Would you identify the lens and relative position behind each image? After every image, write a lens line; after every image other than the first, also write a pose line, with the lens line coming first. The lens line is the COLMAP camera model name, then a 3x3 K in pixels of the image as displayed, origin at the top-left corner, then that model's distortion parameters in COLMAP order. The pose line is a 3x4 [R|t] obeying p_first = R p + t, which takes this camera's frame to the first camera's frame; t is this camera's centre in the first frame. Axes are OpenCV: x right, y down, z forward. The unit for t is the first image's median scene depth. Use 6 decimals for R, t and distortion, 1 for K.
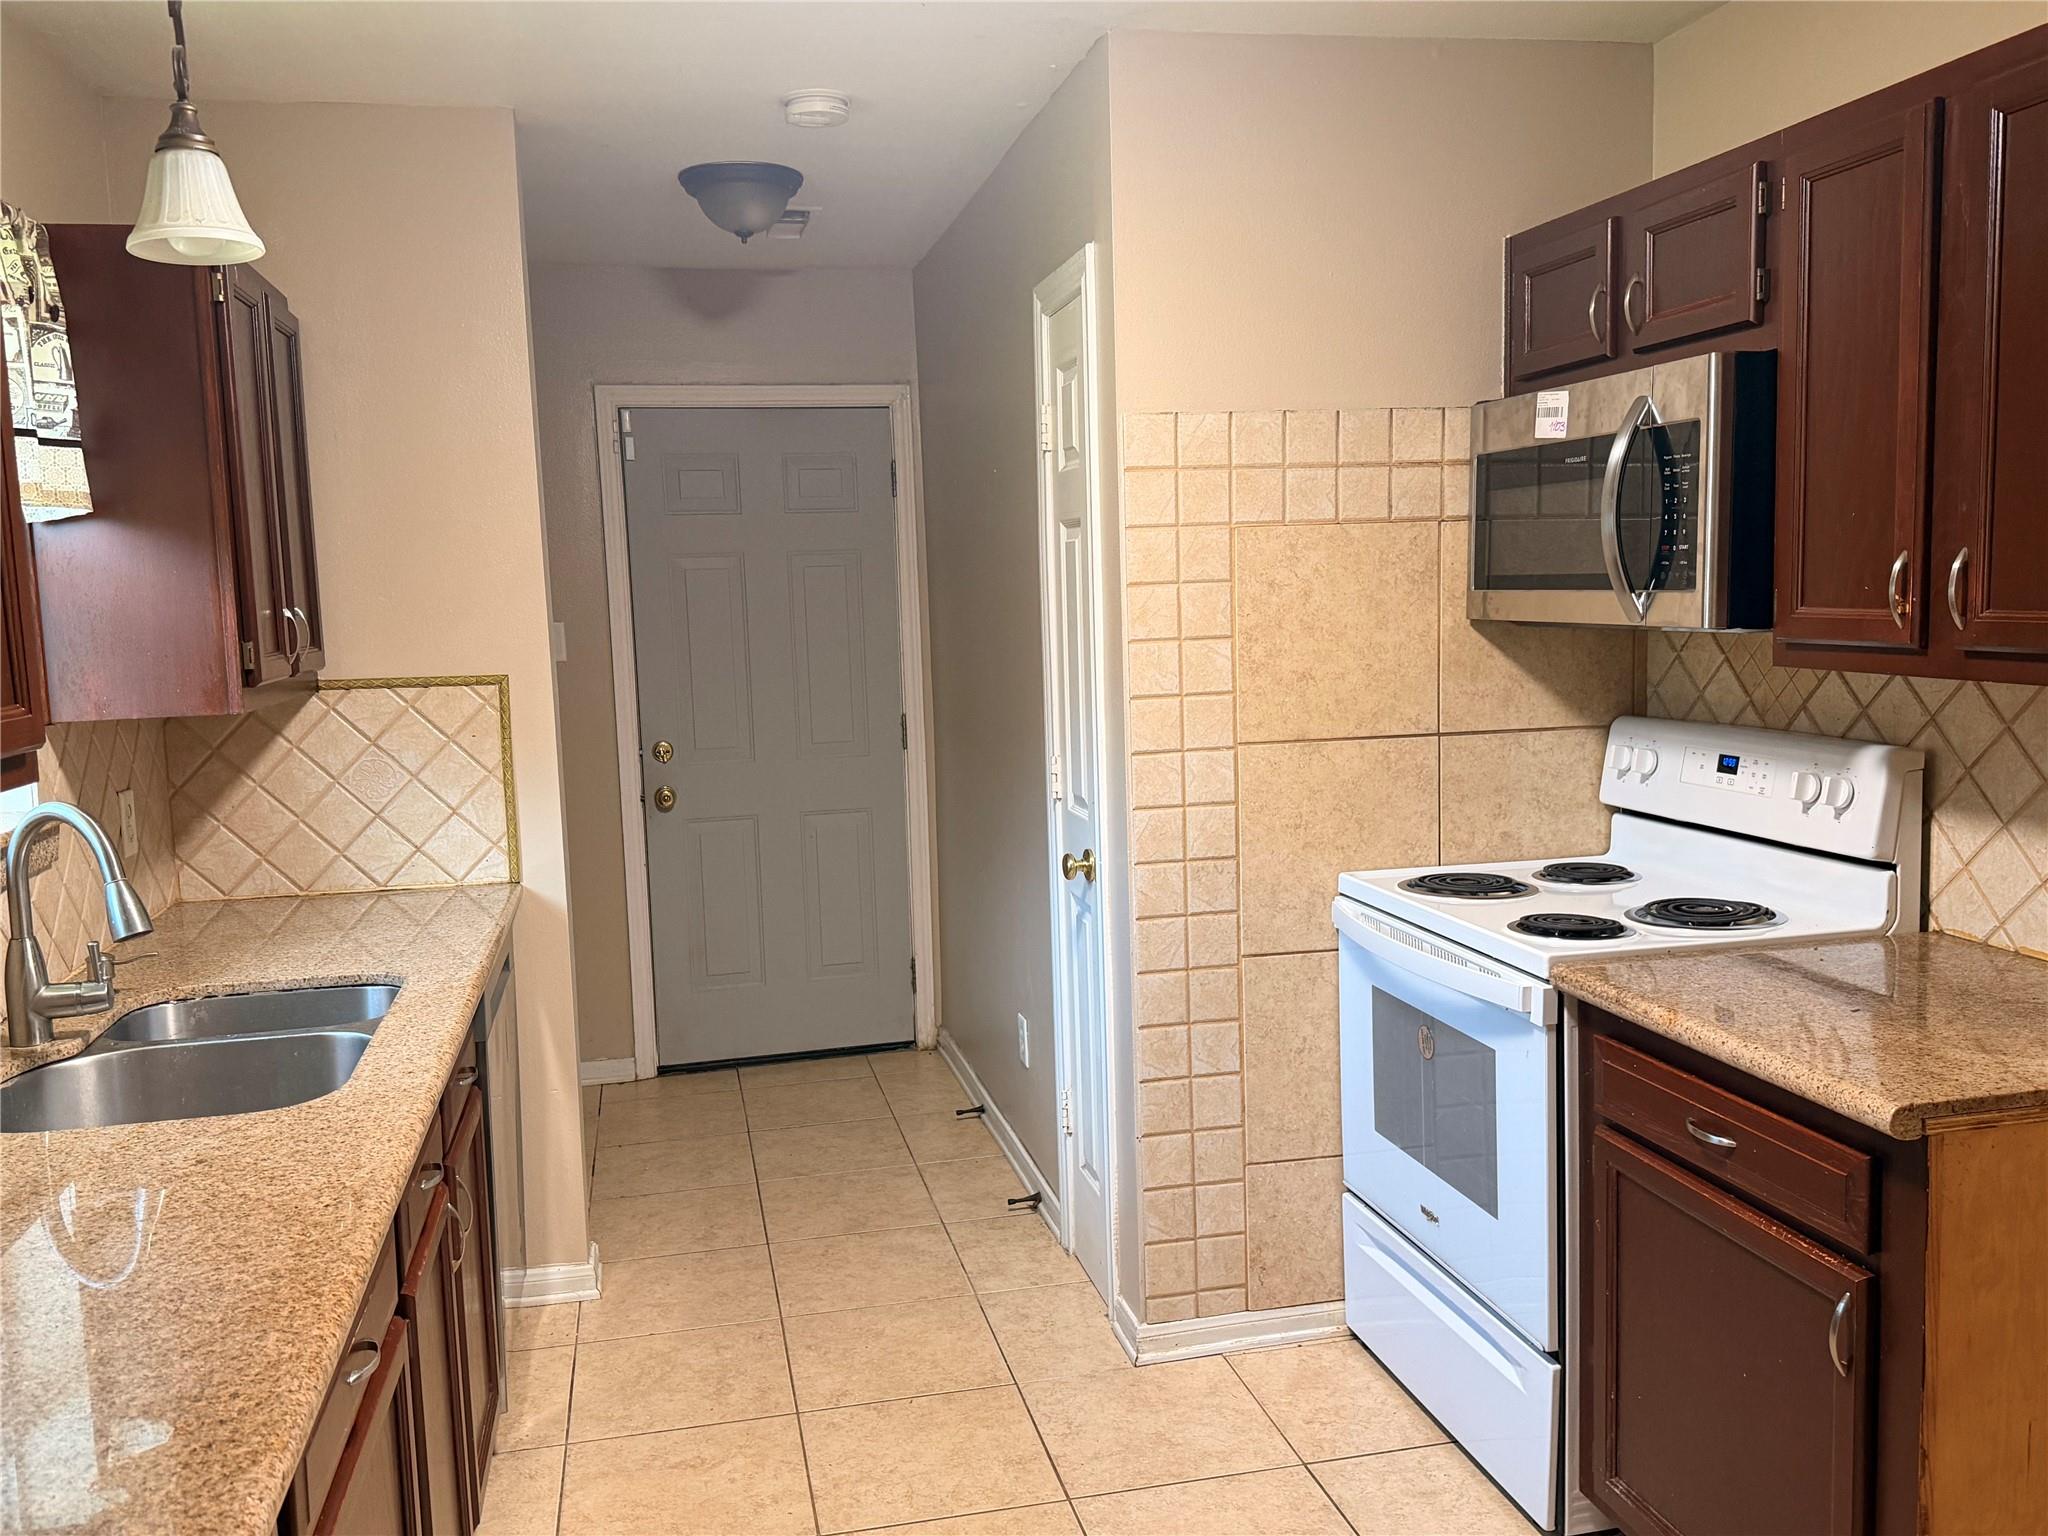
lens RADIAL K [[1682.4, 0, 1028.8], [0, 1682.4, 771.1], [0, 0, 1]] dist [0.099258, -0.161806]
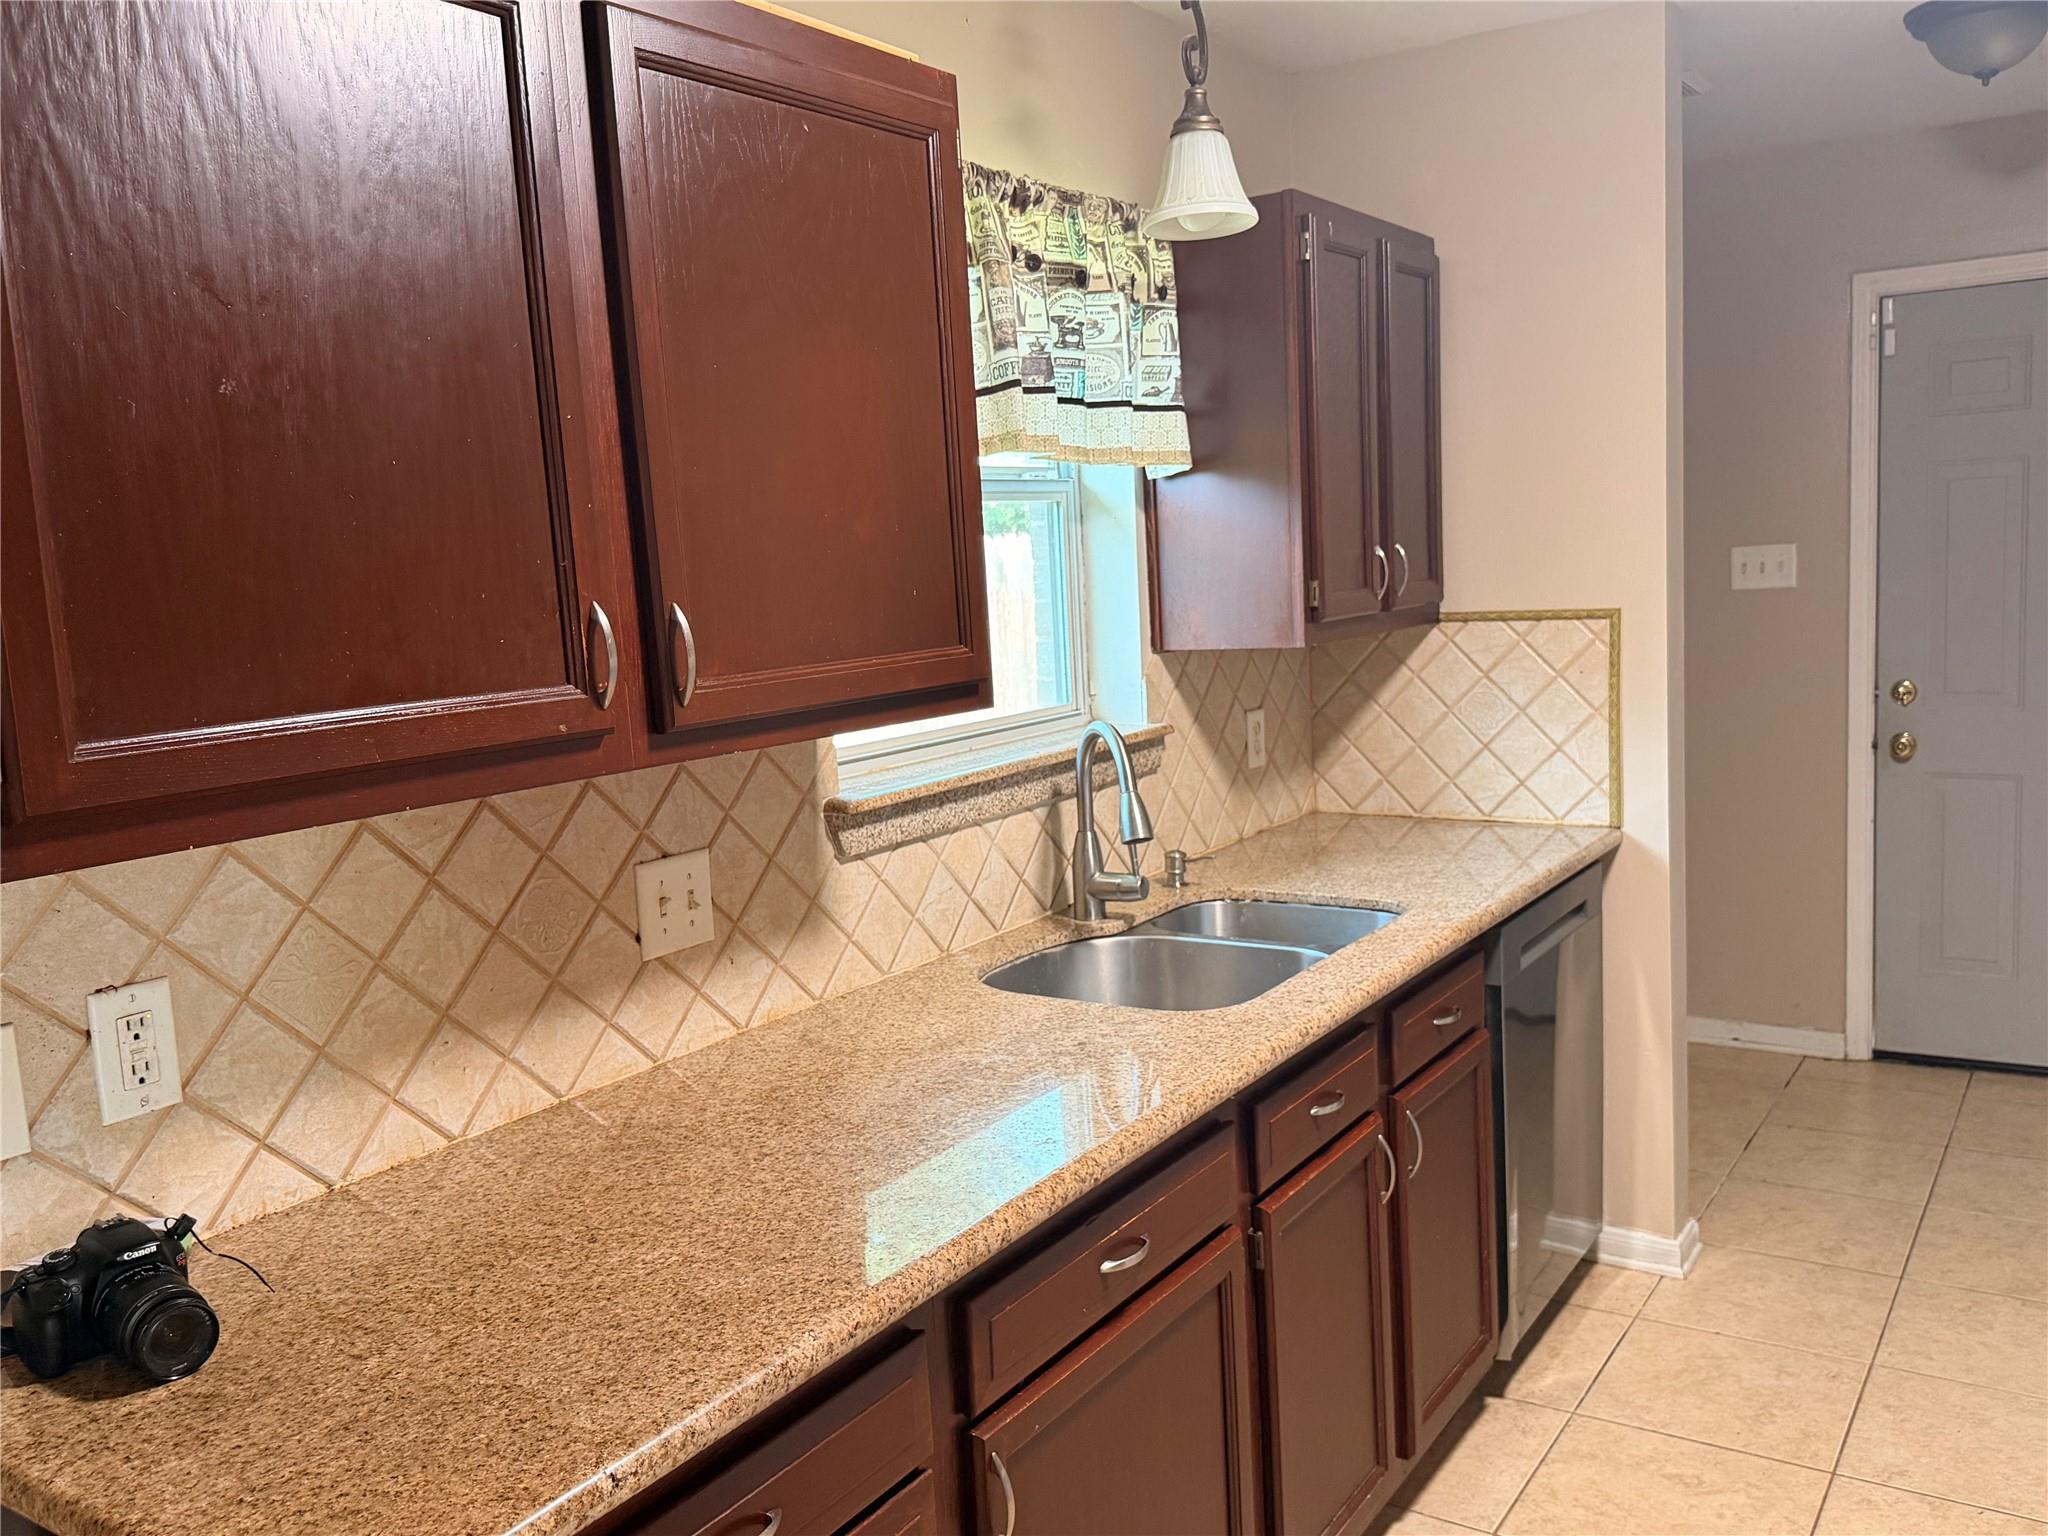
lens RADIAL K [[1682.4, 0, 1005.1], [0, 1682.4, 783.3], [0, 0, 1]] dist [0.099258, -0.161806]
pose [[0.688025, 0.089828, -0.720106, 0.167052], [-0.048021, 0.995770, 0.078333, -0.019624], [0.724096, -0.019314, 0.689429, 0.105476]]
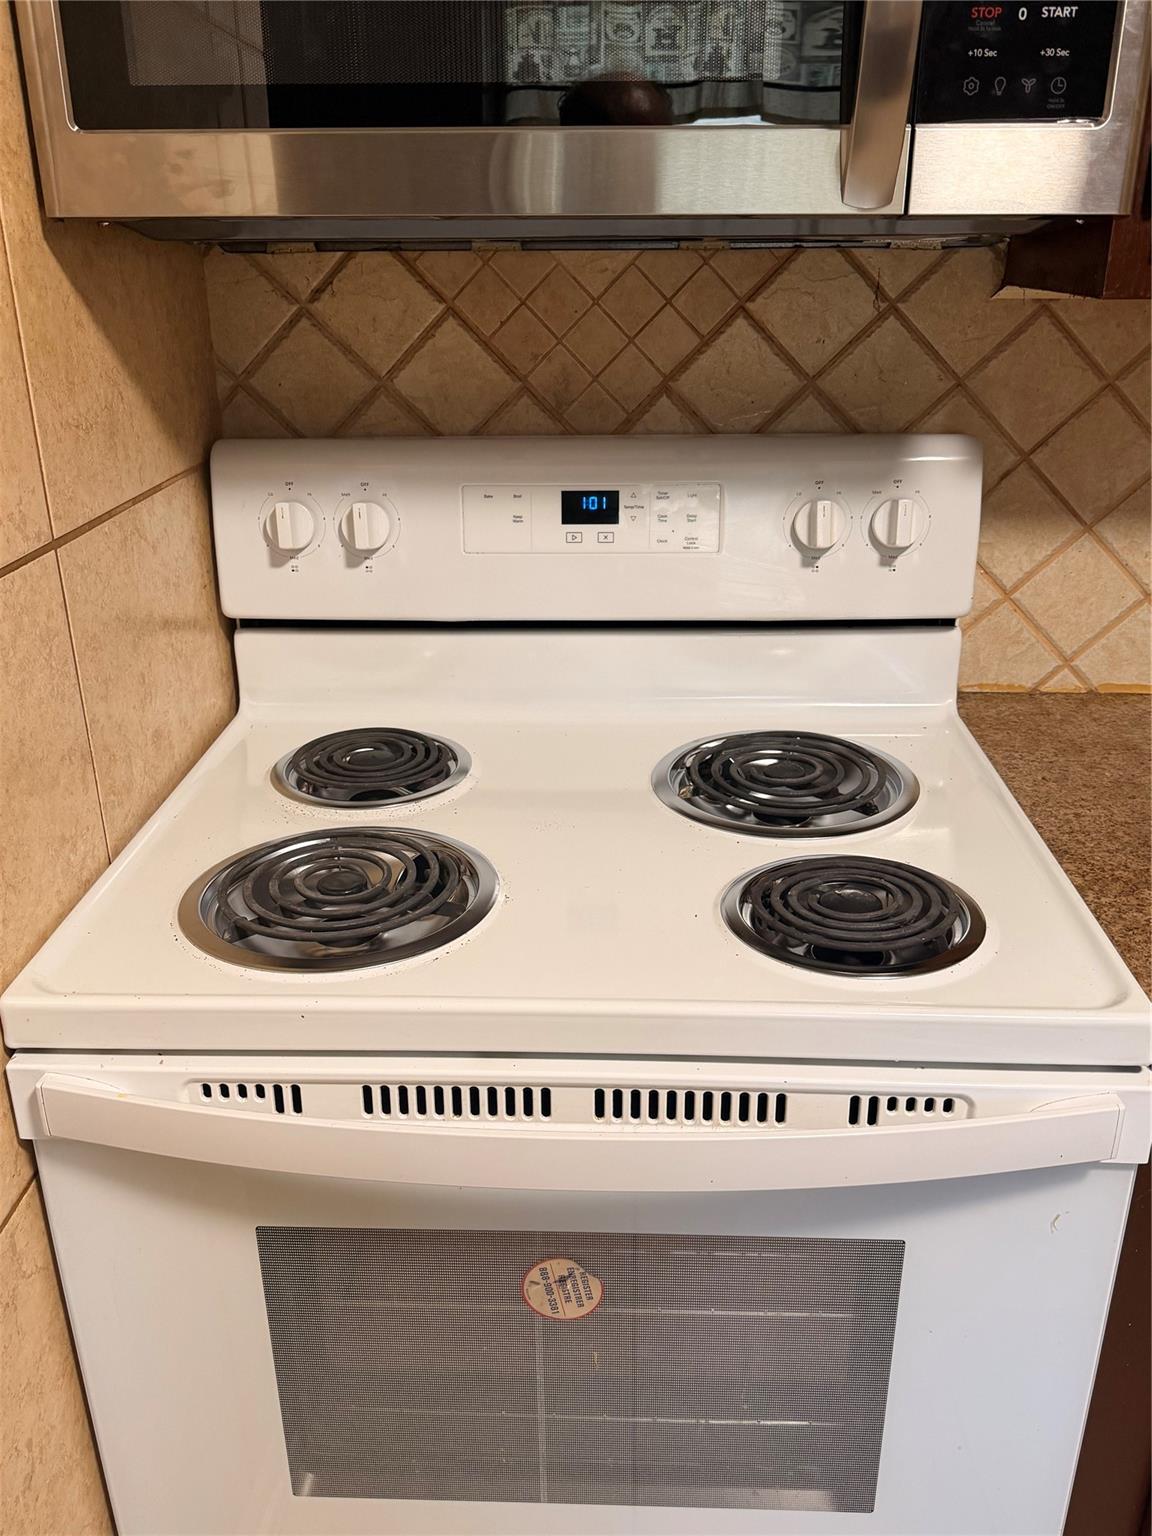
lens RADIAL K [[1261.8, 0, 573.1], [0, 1261.8, 776.6], [0, 0, 1]] dist [0.099258, -0.161806]
pose [[0.240865, -0.359024, 0.901713, -0.001893], [0.107471, 0.933218, 0.342861, -0.062776], [-0.964590, 0.014324, 0.263364, 0.860996]]
